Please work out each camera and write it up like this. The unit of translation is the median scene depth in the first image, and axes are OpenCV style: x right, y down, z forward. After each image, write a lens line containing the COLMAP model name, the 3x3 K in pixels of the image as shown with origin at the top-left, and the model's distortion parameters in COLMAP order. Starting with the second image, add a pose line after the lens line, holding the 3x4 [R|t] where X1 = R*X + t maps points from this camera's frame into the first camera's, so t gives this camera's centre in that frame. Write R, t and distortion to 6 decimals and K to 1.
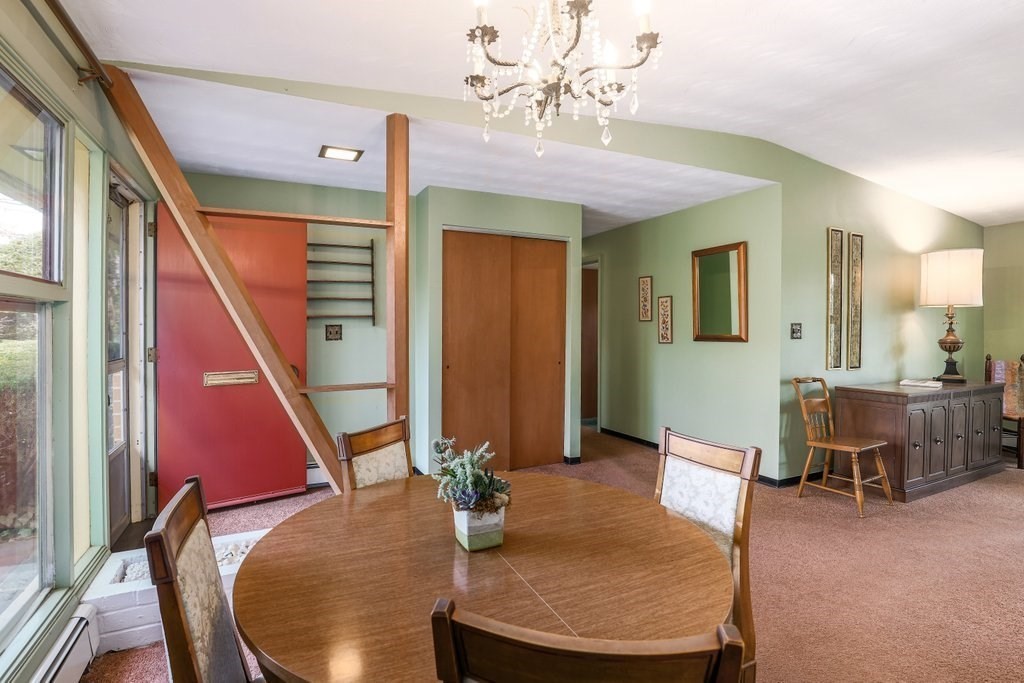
lens RADIAL K [[490.0, 0, 516.7], [0, 490.0, 333.3], [0, 0, 1]] dist [-0.001290, 0.000164]
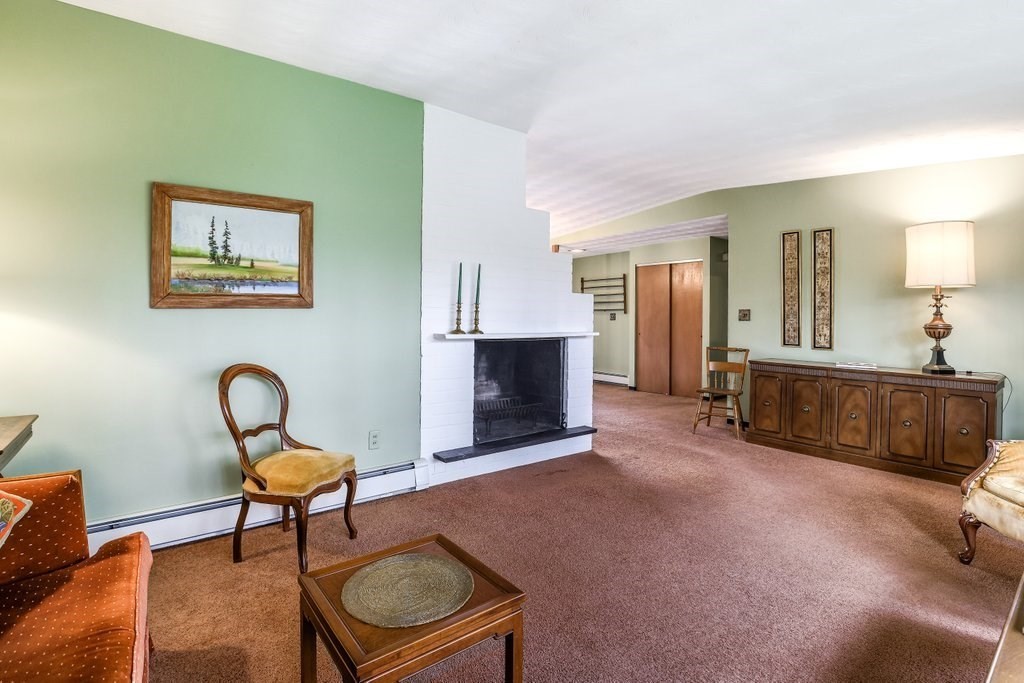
lens RADIAL K [[490.0, 0, 516.7], [0, 490.0, 333.3], [0, 0, 1]] dist [-0.001290, 0.000164]
pose [[0.211320, 0.032224, -0.976886, 1.643734], [-0.010175, 0.999475, 0.030768, 0.009006], [0.977364, 0.003438, 0.211537, 0.069432]]
